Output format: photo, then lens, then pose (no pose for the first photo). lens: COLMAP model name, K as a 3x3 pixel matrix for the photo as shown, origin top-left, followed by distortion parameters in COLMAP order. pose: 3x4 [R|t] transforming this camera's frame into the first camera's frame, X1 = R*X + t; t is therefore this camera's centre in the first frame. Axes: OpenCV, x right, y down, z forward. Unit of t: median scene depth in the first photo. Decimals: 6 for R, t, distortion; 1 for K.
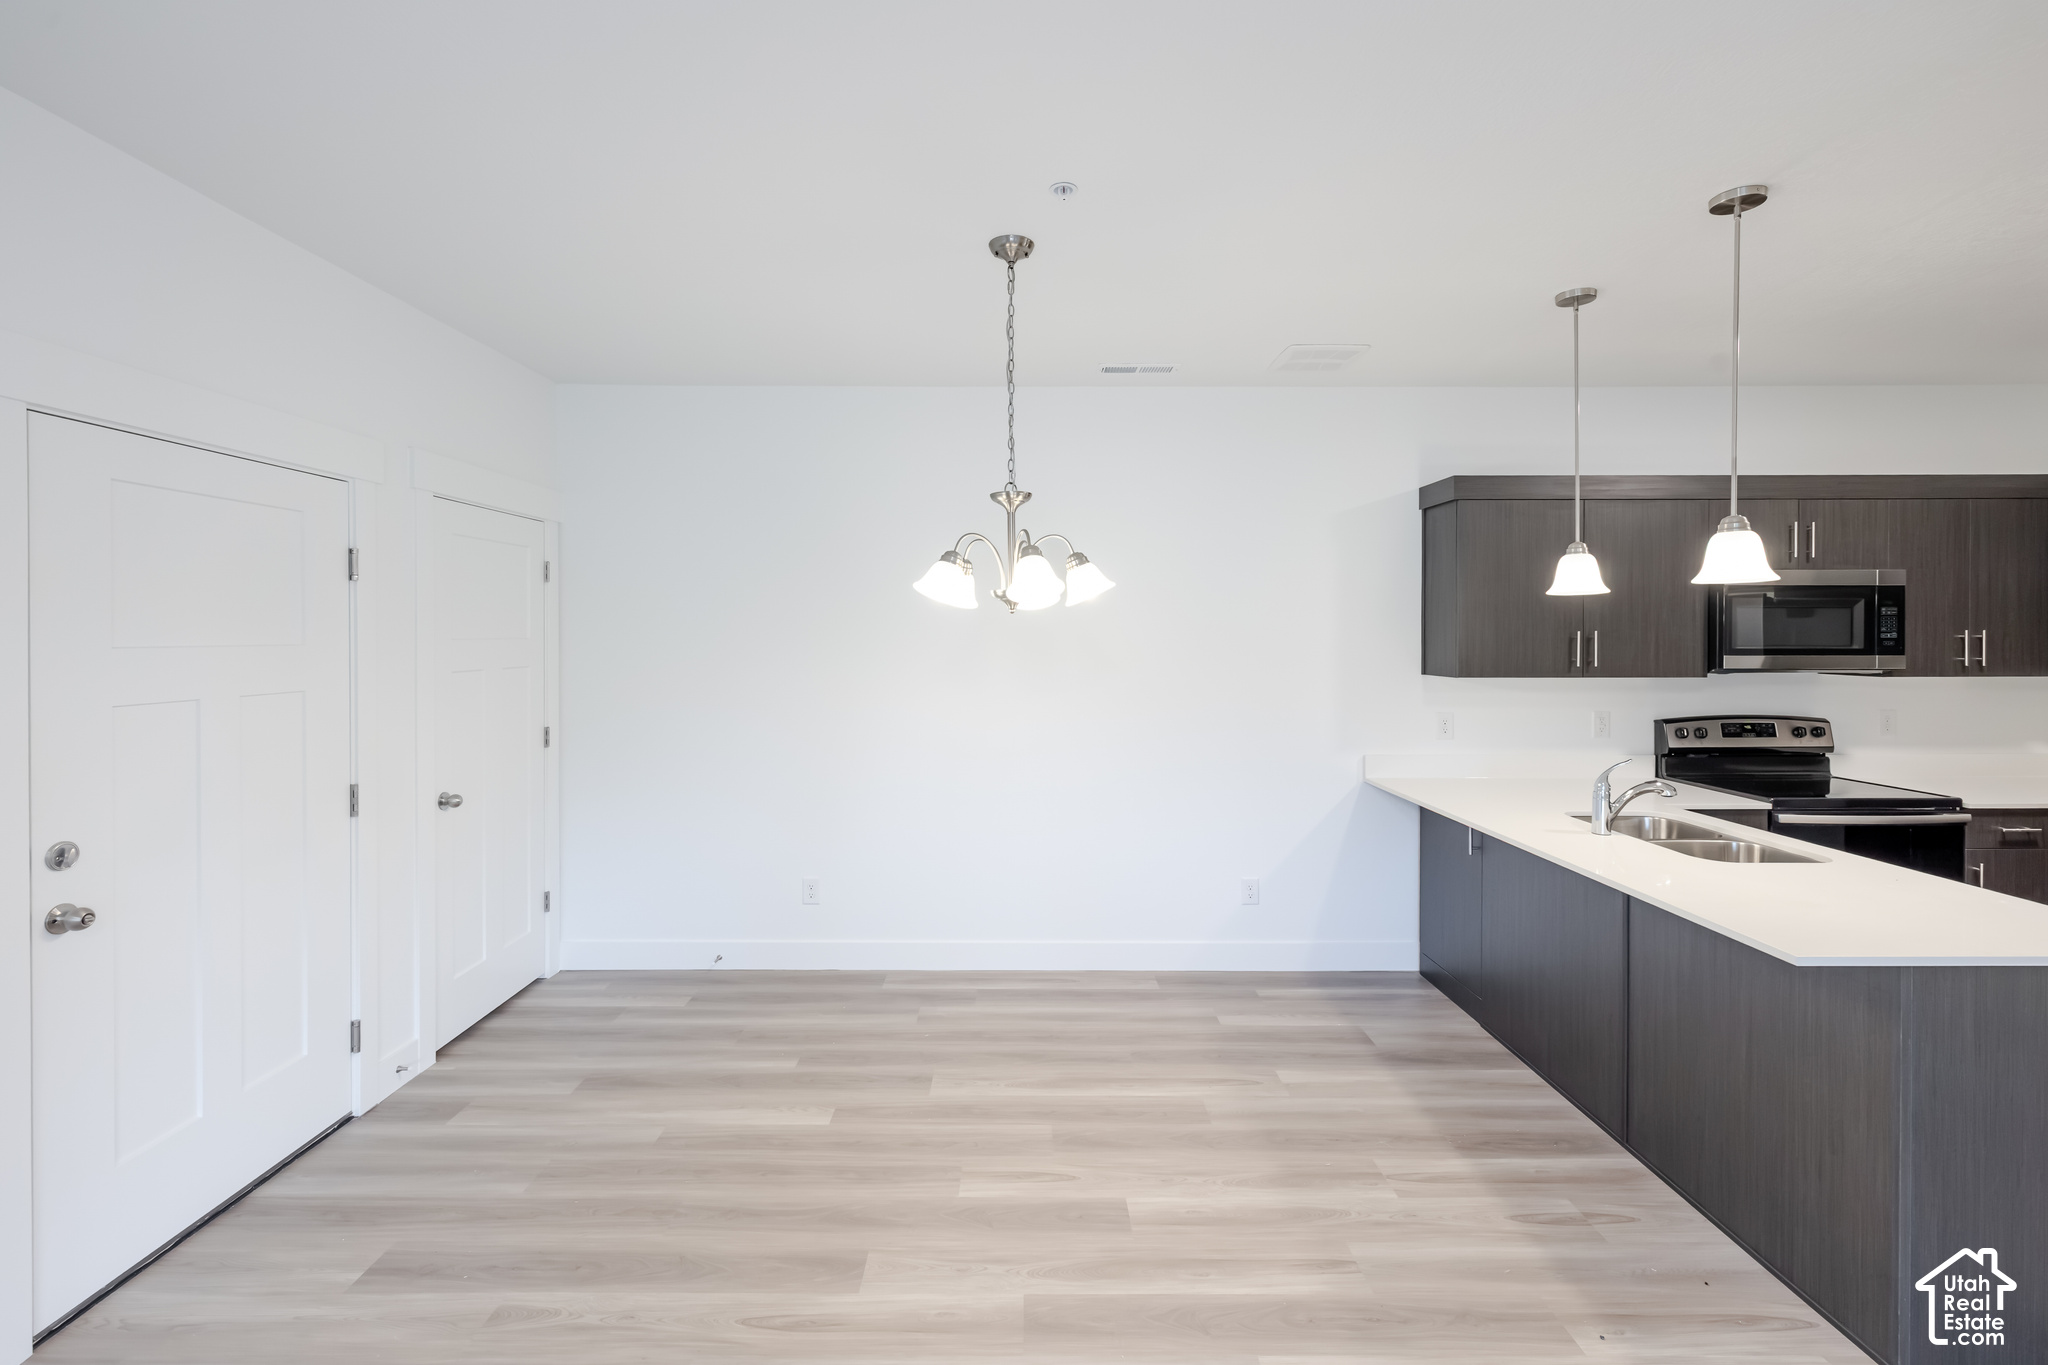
lens RADIAL K [[879.5, 0, 1020.1], [0, 879.5, 650.2], [0, 0, 1]] dist [0.001632, -0.000946]
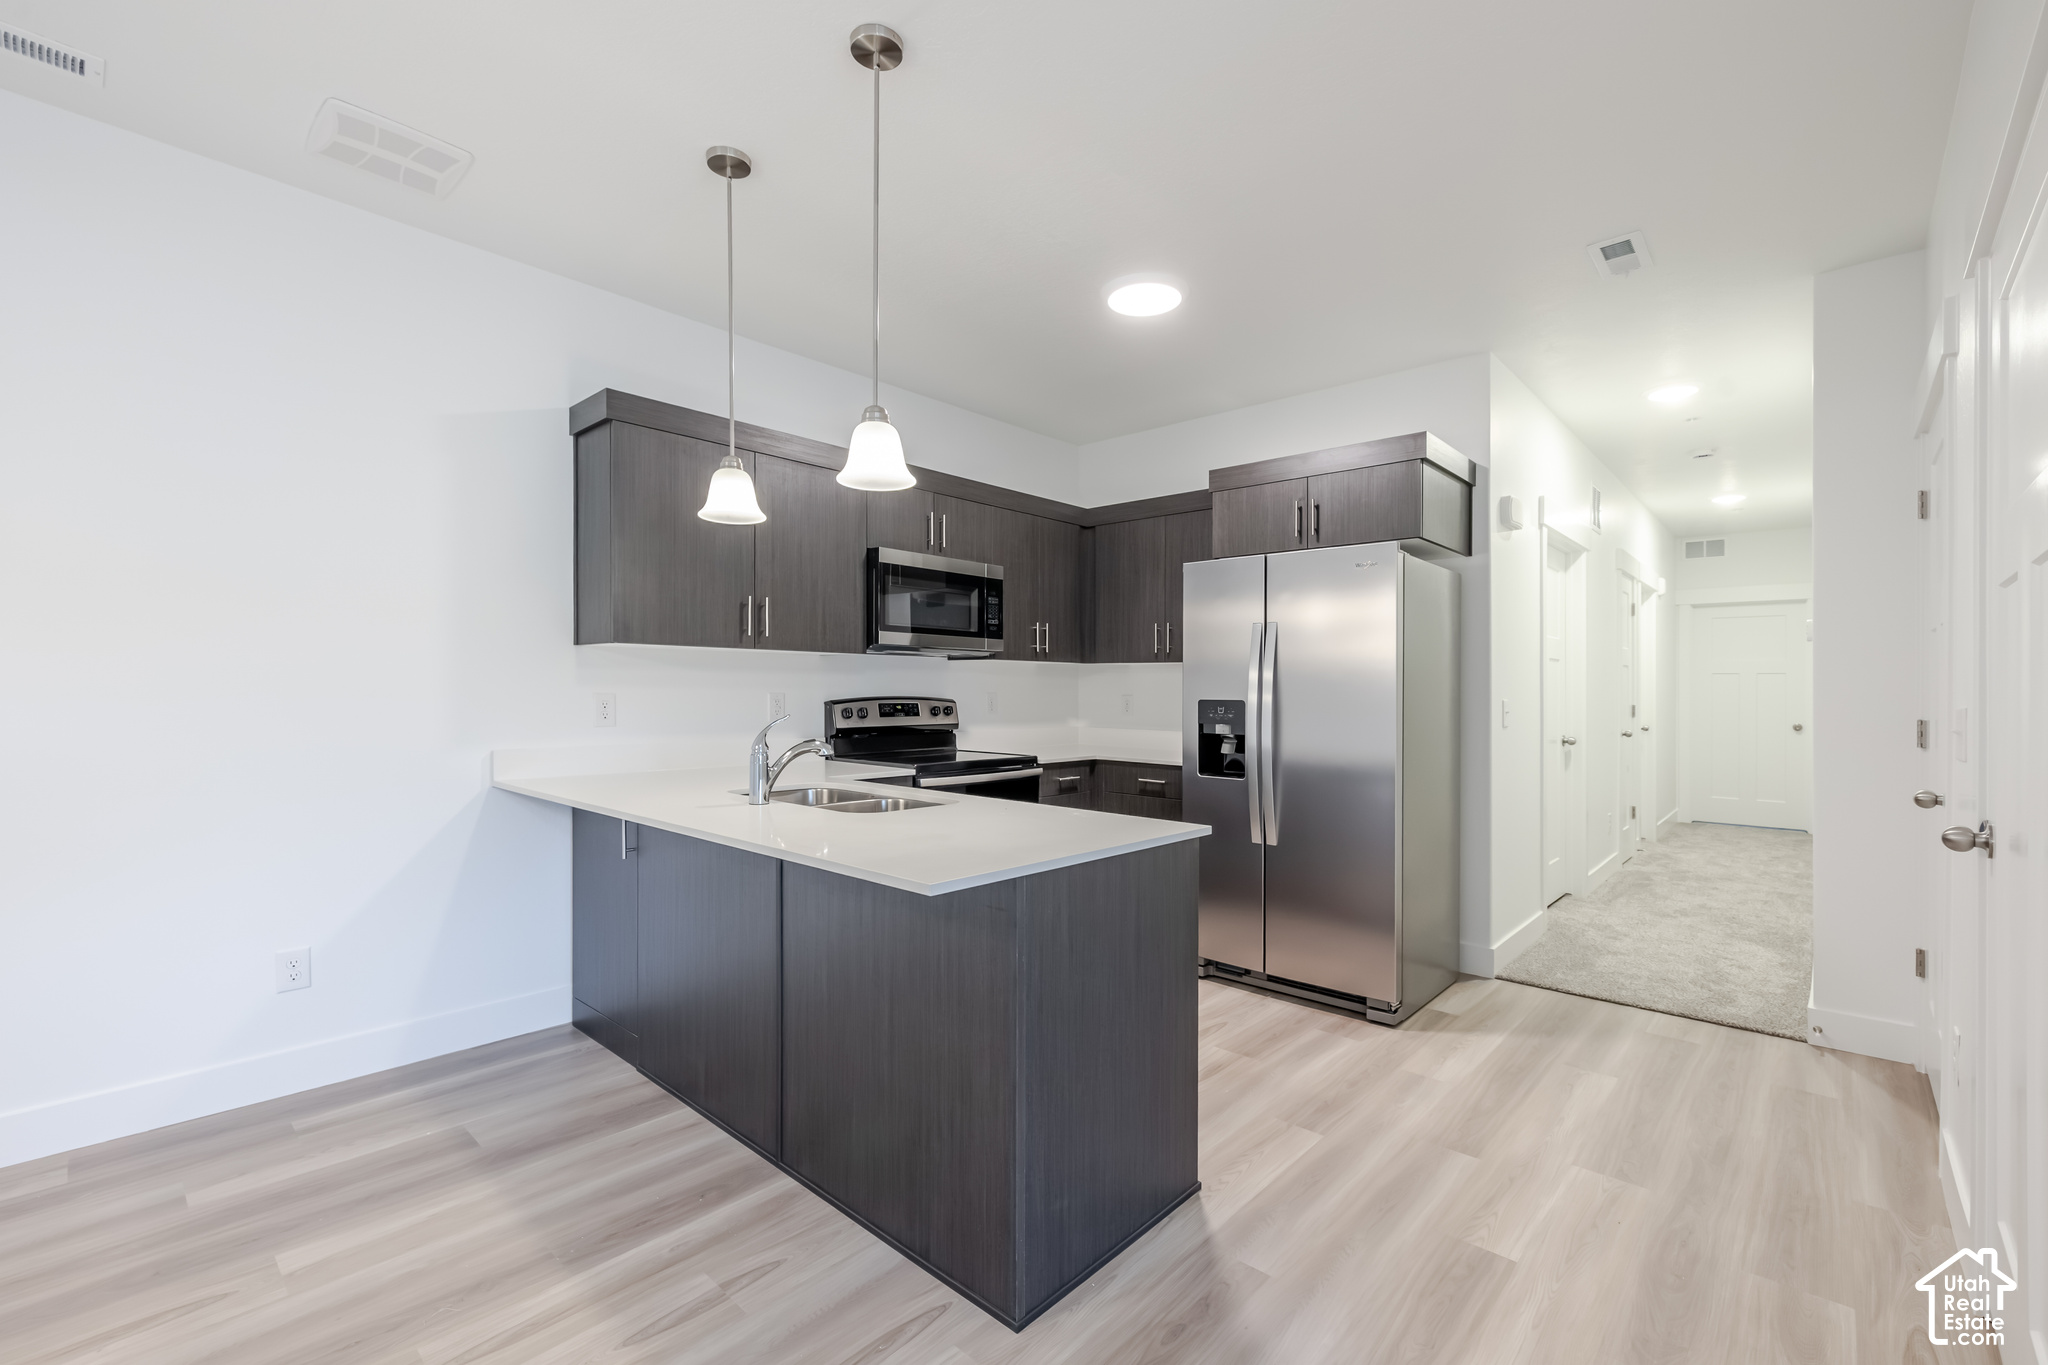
lens RADIAL K [[879.5, 0, 1022.9], [0, 879.5, 697.5], [0, 0, 1]] dist [0.001632, -0.000946]
pose [[0.681664, -0.002614, 0.731661, 0.168831], [0.006080, 0.999979, -0.002093, 0.086838], [-0.731640, 0.005875, 0.681666, 0.185200]]
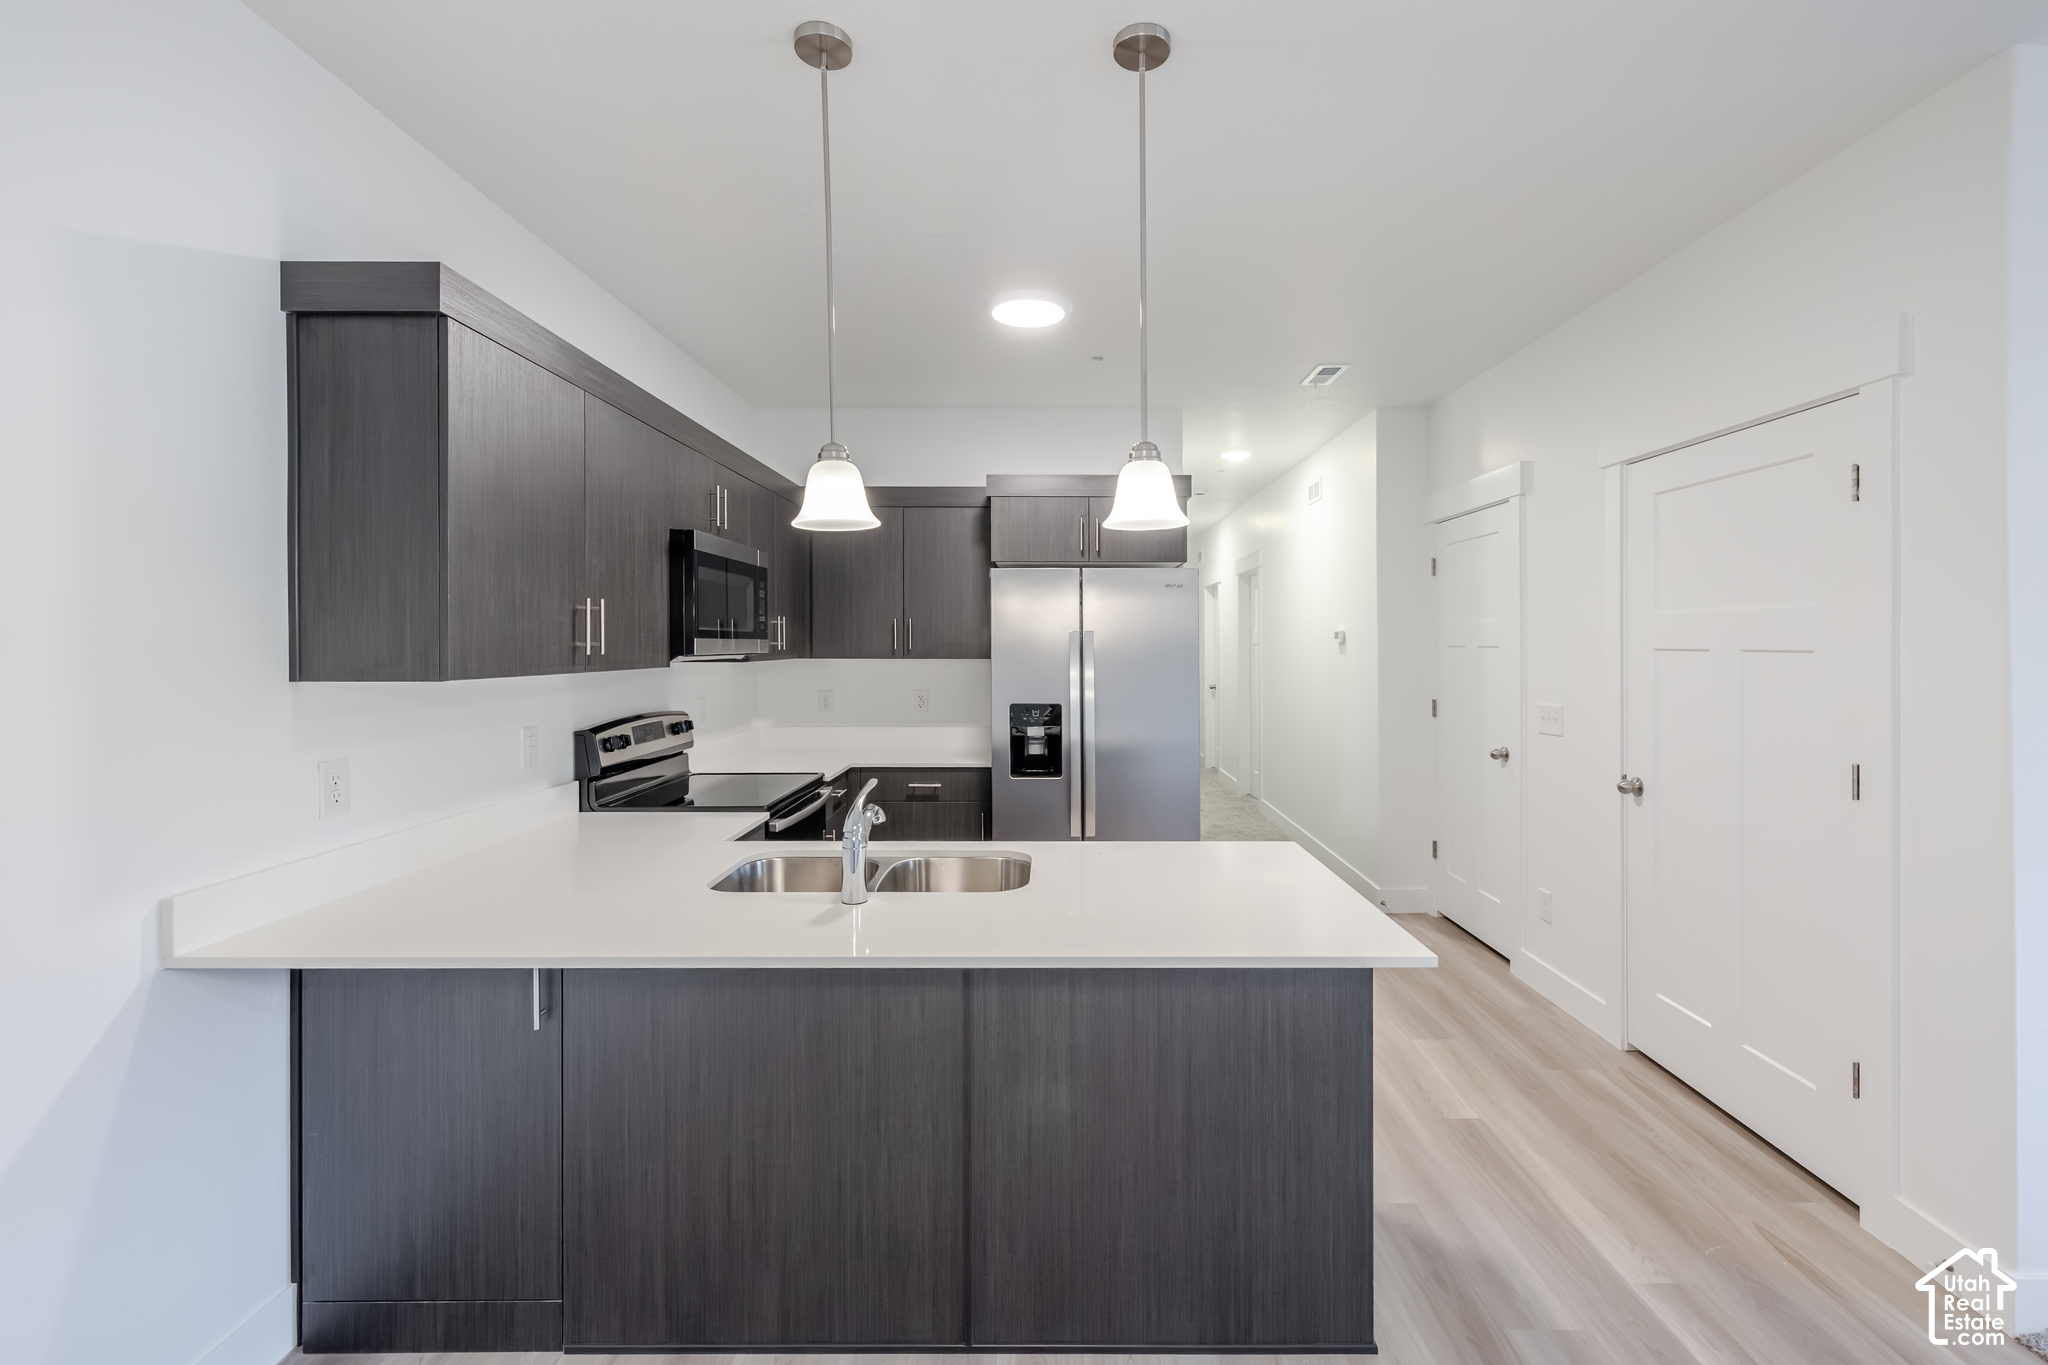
lens RADIAL K [[879.5, 0, 1074.8], [0, 879.5, 646.2], [0, 0, 1]] dist [0.001632, -0.000946]
pose [[0.003093, -0.002584, 0.999992, 0.011728], [0.019509, 0.999806, 0.002523, 0.018168], [-0.999805, 0.019501, 0.003143, 0.660097]]
